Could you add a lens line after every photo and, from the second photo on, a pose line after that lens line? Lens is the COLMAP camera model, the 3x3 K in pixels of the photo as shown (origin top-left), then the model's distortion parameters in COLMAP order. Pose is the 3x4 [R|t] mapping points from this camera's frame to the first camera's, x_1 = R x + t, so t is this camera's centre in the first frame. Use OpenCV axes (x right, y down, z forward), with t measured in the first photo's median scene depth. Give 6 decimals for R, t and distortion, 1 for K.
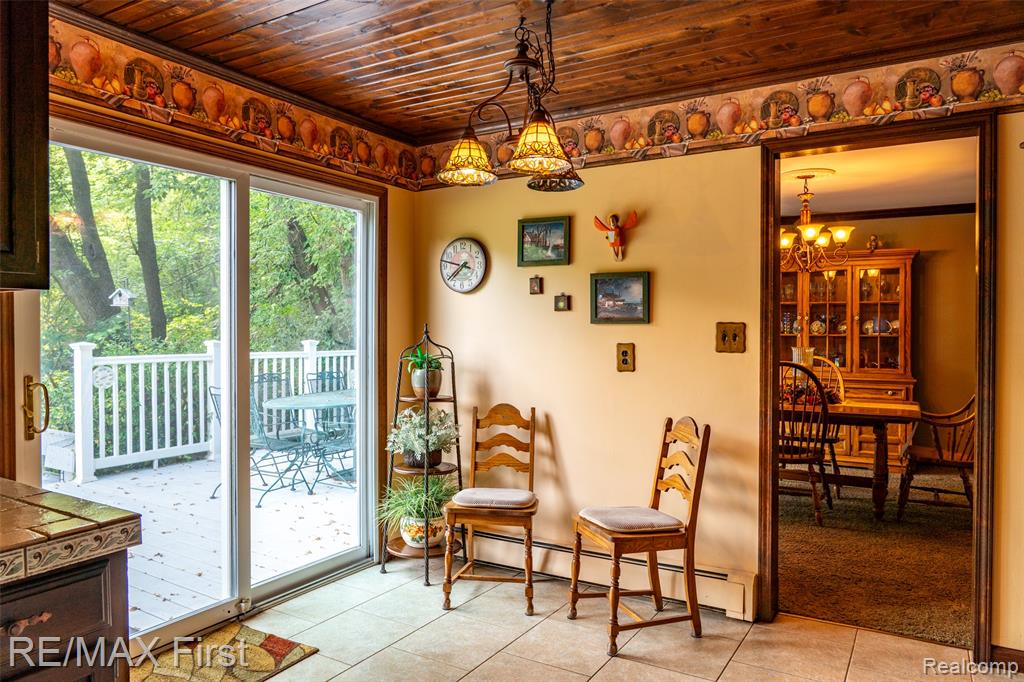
lens RADIAL K [[685.7, 0, 519.9], [0, 685.7, 337.4], [0, 0, 1]] dist [-0.037574, 0.016706]
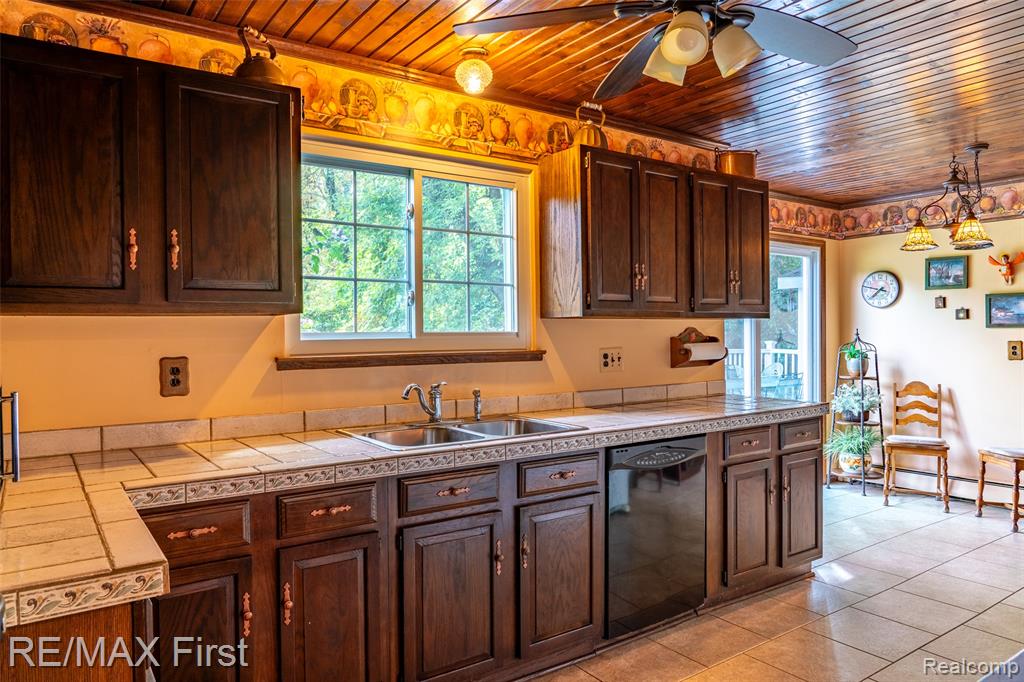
lens RADIAL K [[685.7, 0, 509.6], [0, 685.7, 336.6], [0, 0, 1]] dist [-0.037574, 0.016706]
pose [[0.908976, -0.007041, -0.416788, -0.212847], [0.003394, 0.999949, -0.009491, 0.009271], [0.416834, 0.007213, 0.908954, -0.720653]]
